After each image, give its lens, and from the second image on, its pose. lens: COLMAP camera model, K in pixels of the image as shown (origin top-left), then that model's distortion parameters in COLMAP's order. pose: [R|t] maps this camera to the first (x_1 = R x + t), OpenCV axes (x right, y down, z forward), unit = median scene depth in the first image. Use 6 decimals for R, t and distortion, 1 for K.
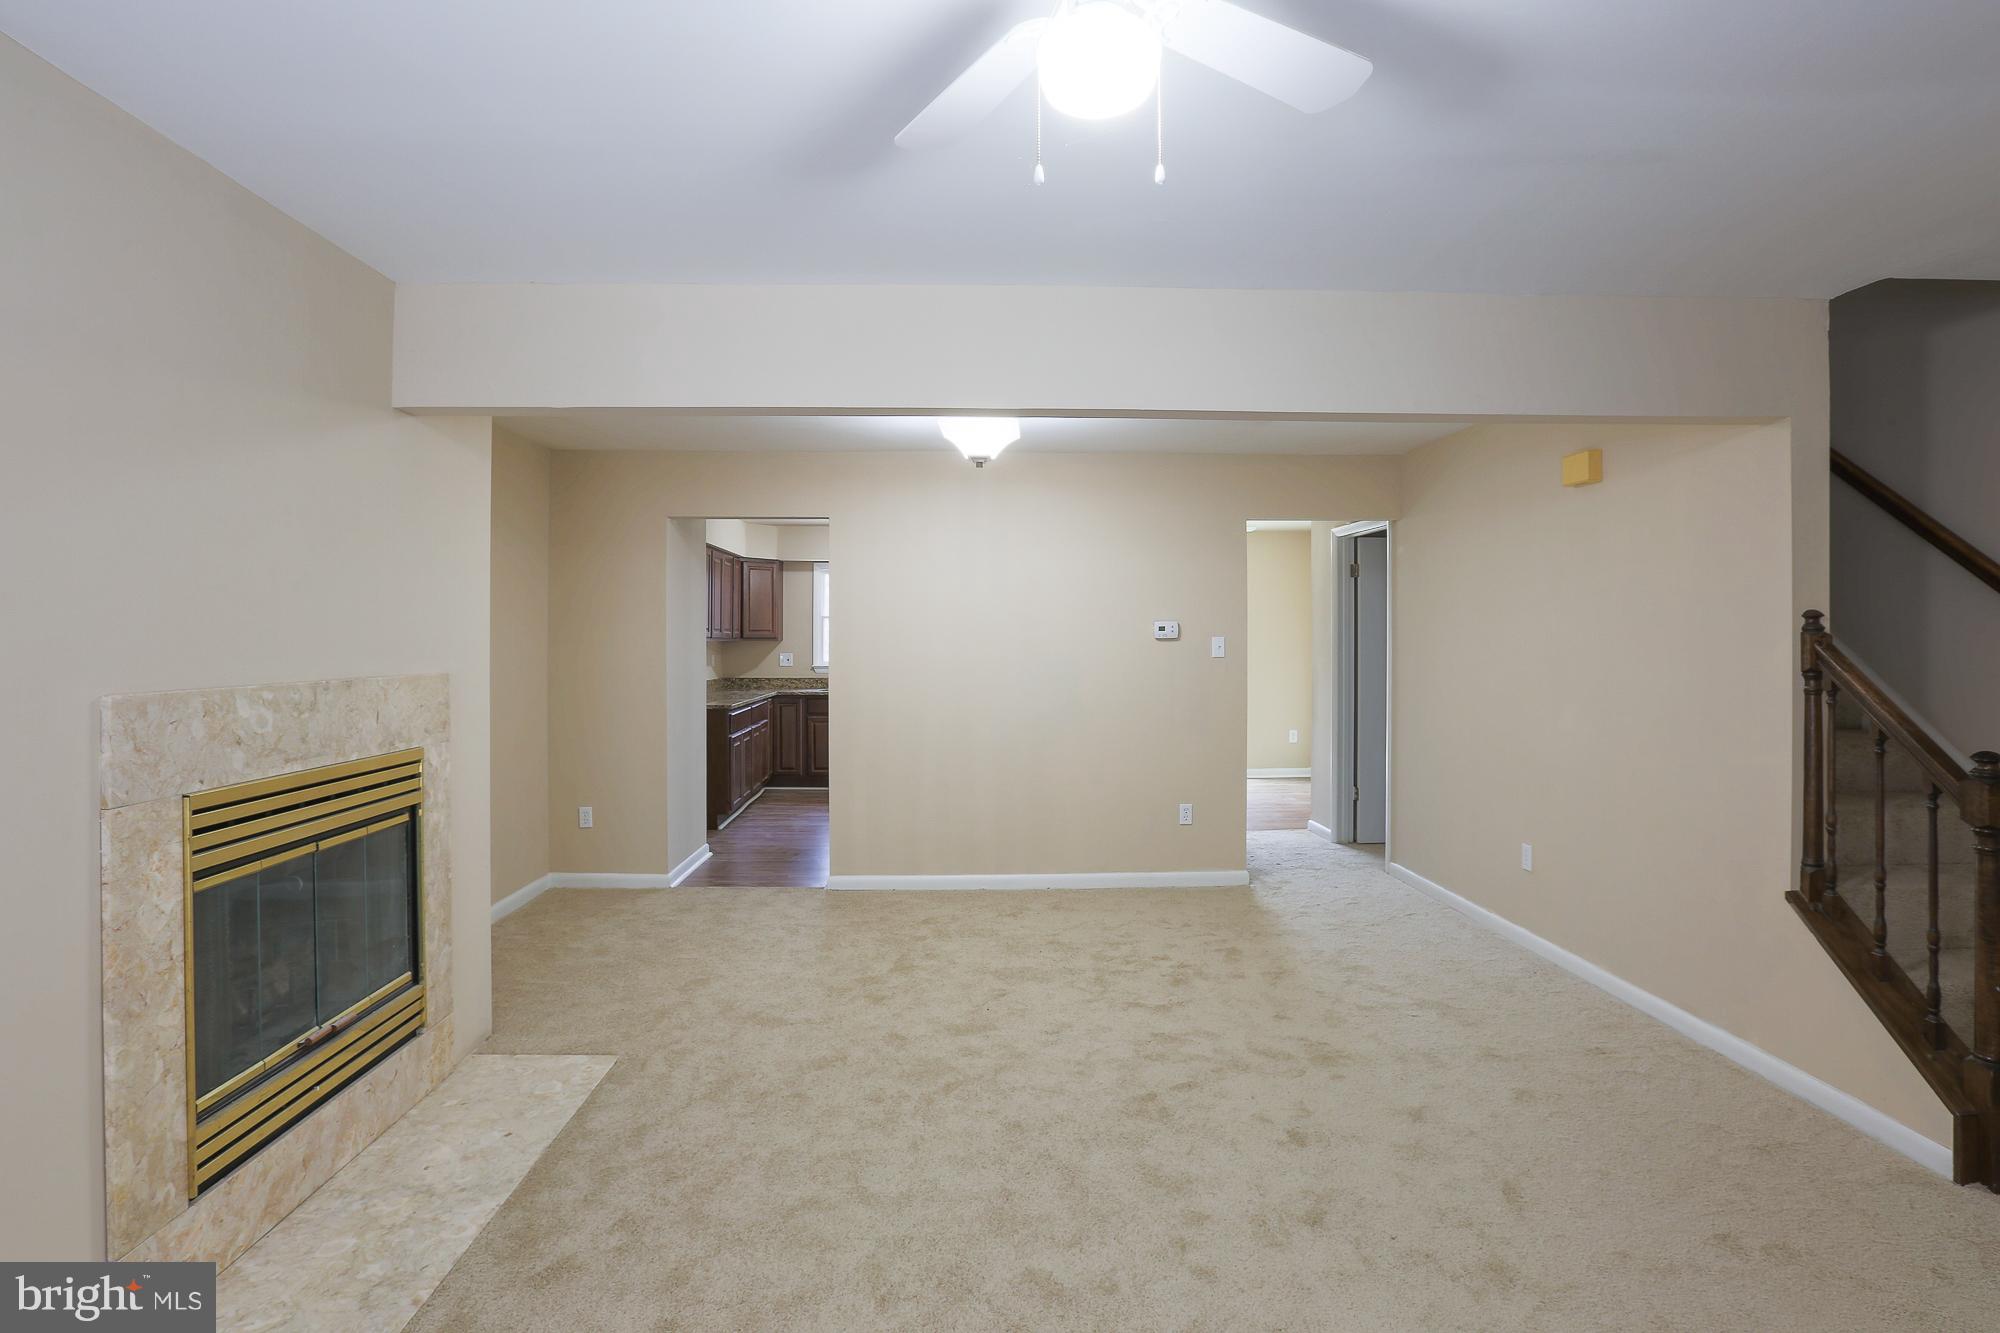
lens RADIAL K [[990.1, 0, 990.5], [0, 990.1, 617.8], [0, 0, 1]] dist [-0.054284, 0.019572]
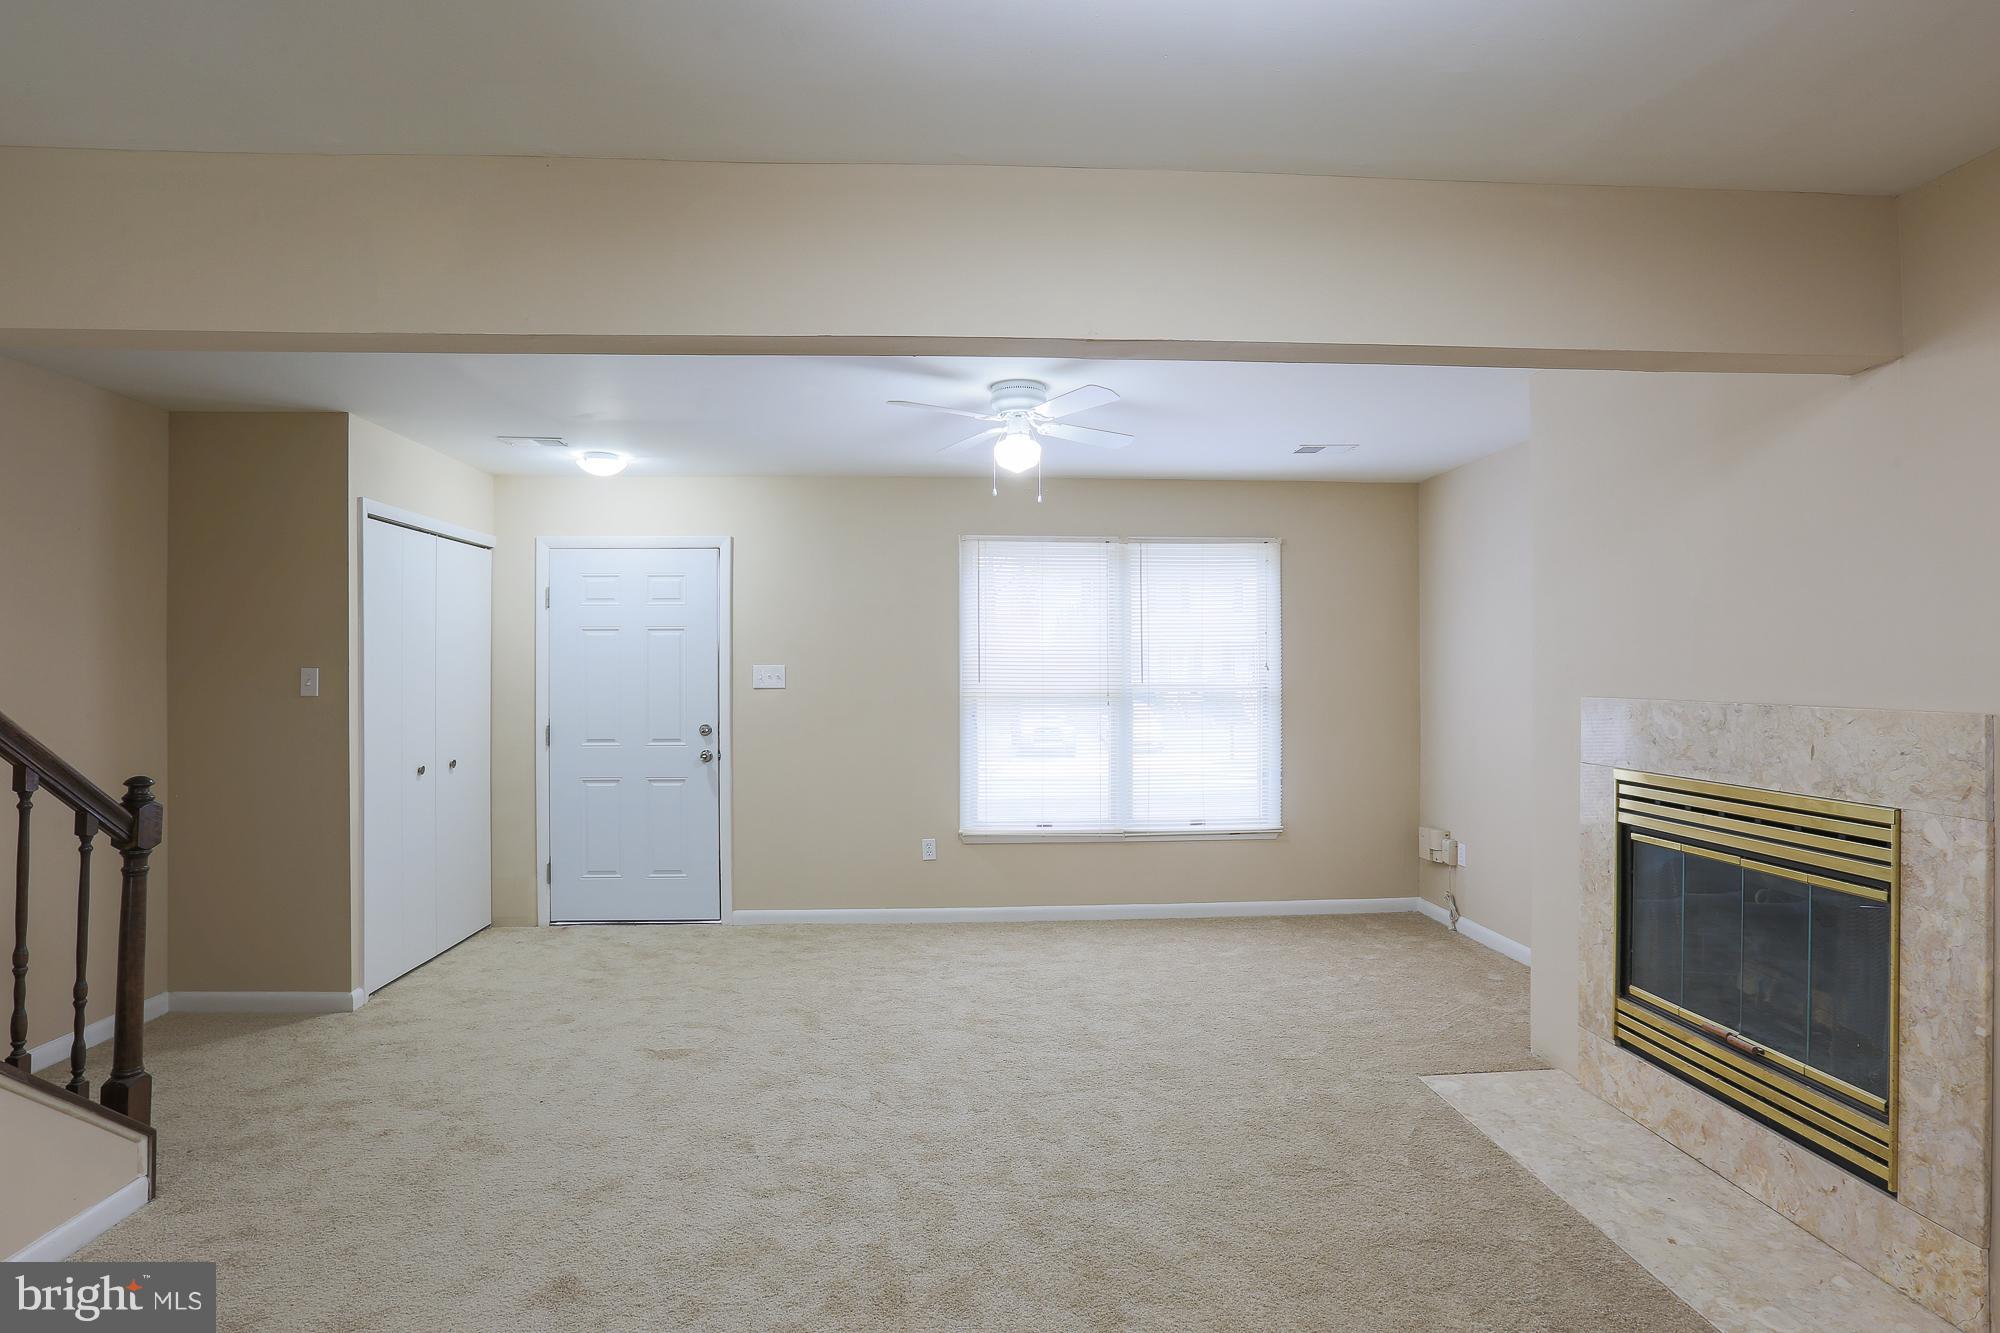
lens RADIAL K [[997.2, 0, 987.9], [0, 997.2, 668.4], [0, 0, 1]] dist [-0.057230, 0.023215]
pose [[-0.999802, 0.003222, -0.019661, 0.110821], [0.003640, 0.999768, -0.021237, 0.039070], [0.019588, -0.021304, -0.999581, 1.674755]]
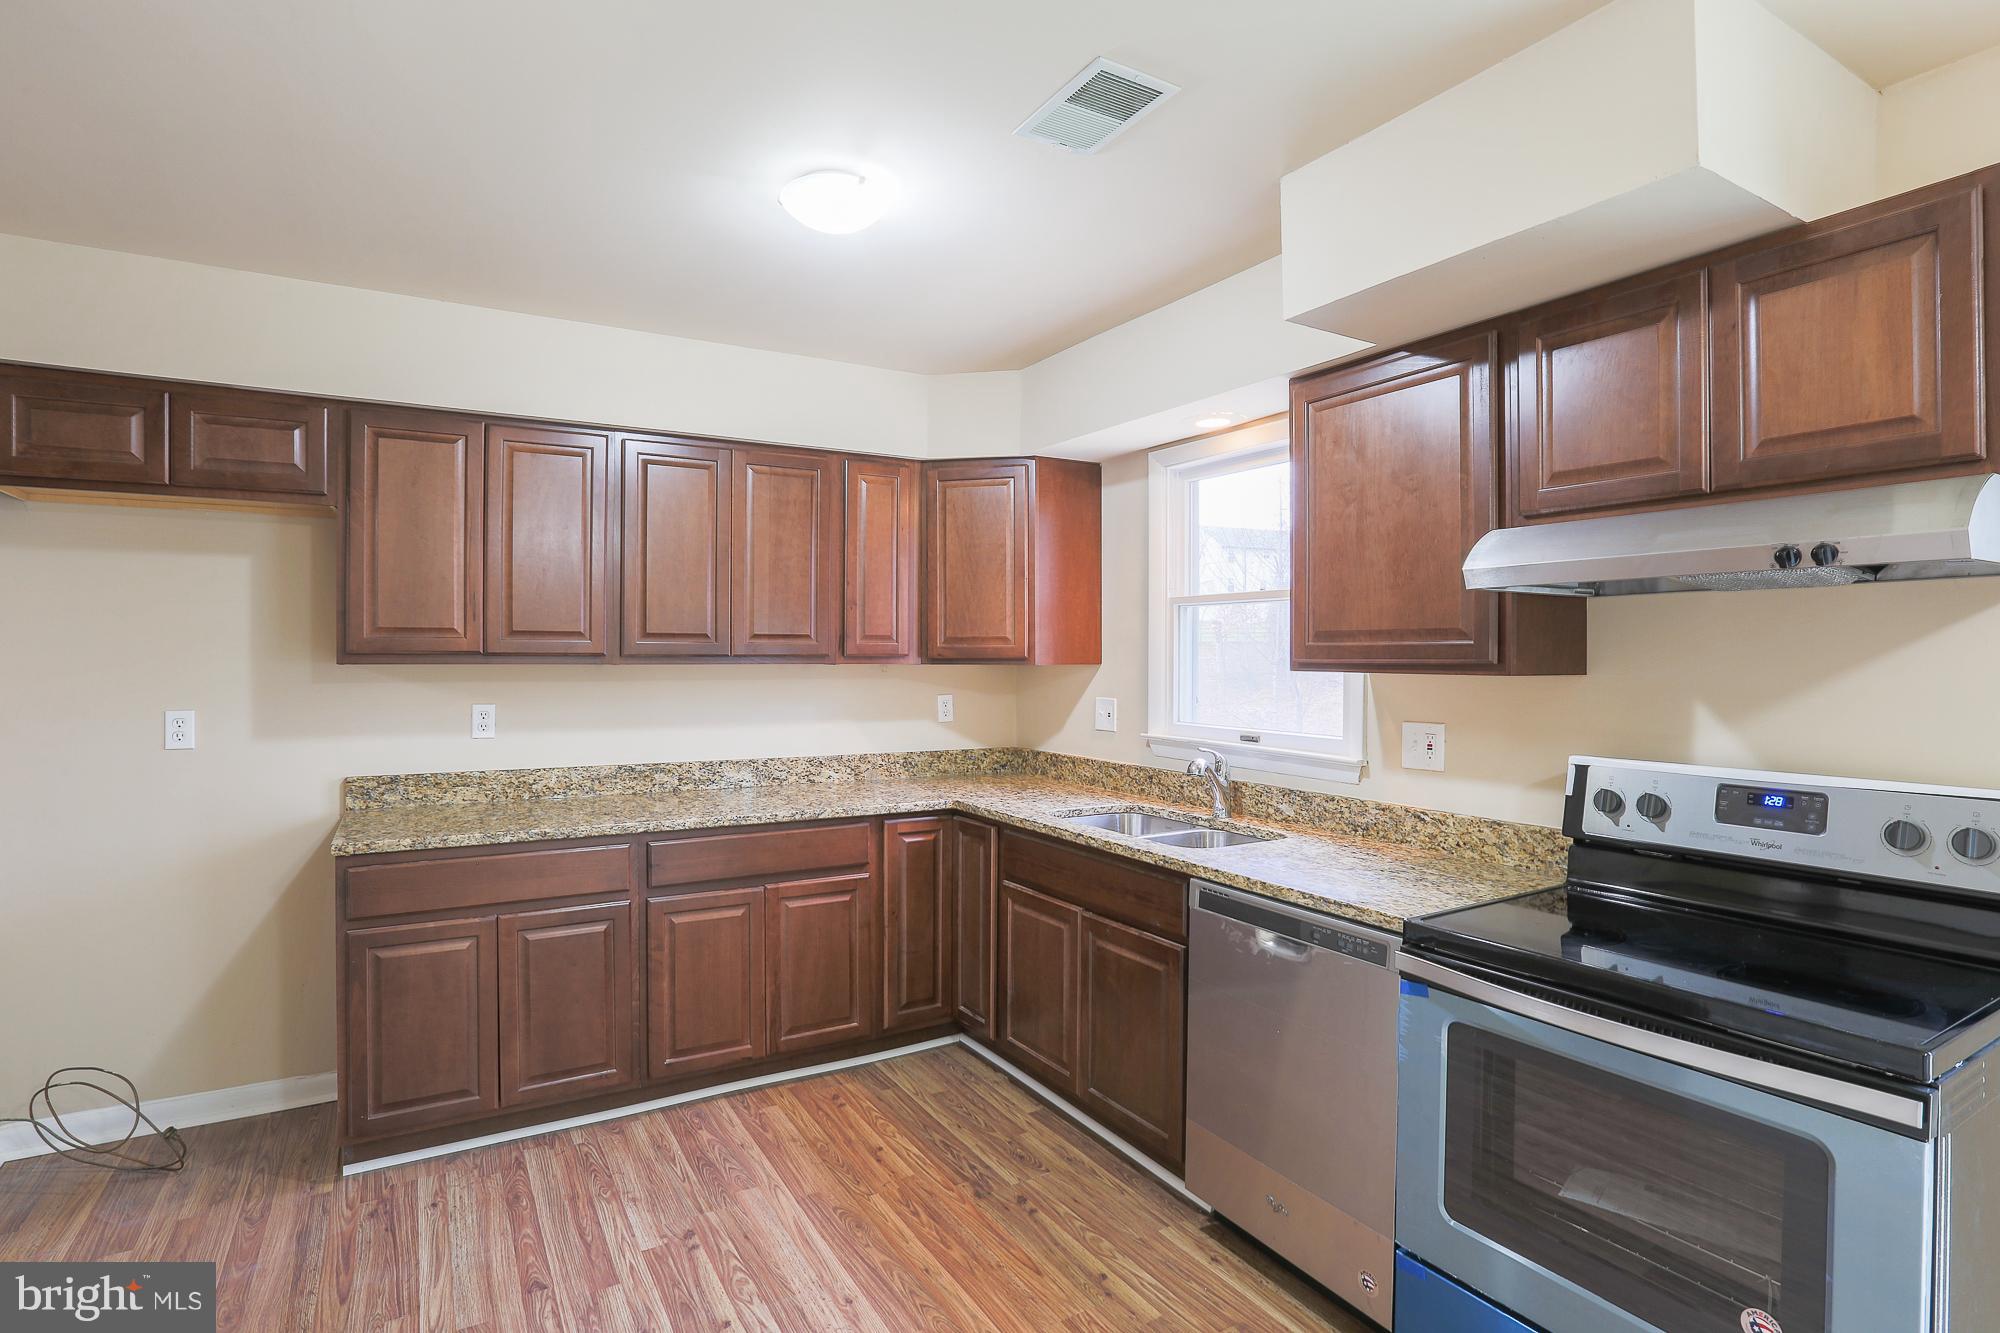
lens RADIAL K [[986.0, 0, 990.0], [0, 986.0, 659.6], [0, 0, 1]] dist [-0.070451, 0.031124]
pose [[0.475527, 0.005385, -0.879684, 0.366688], [0.012616, 0.999837, 0.012940, 0.049536], [0.879610, -0.017251, 0.475382, 2.517317]]
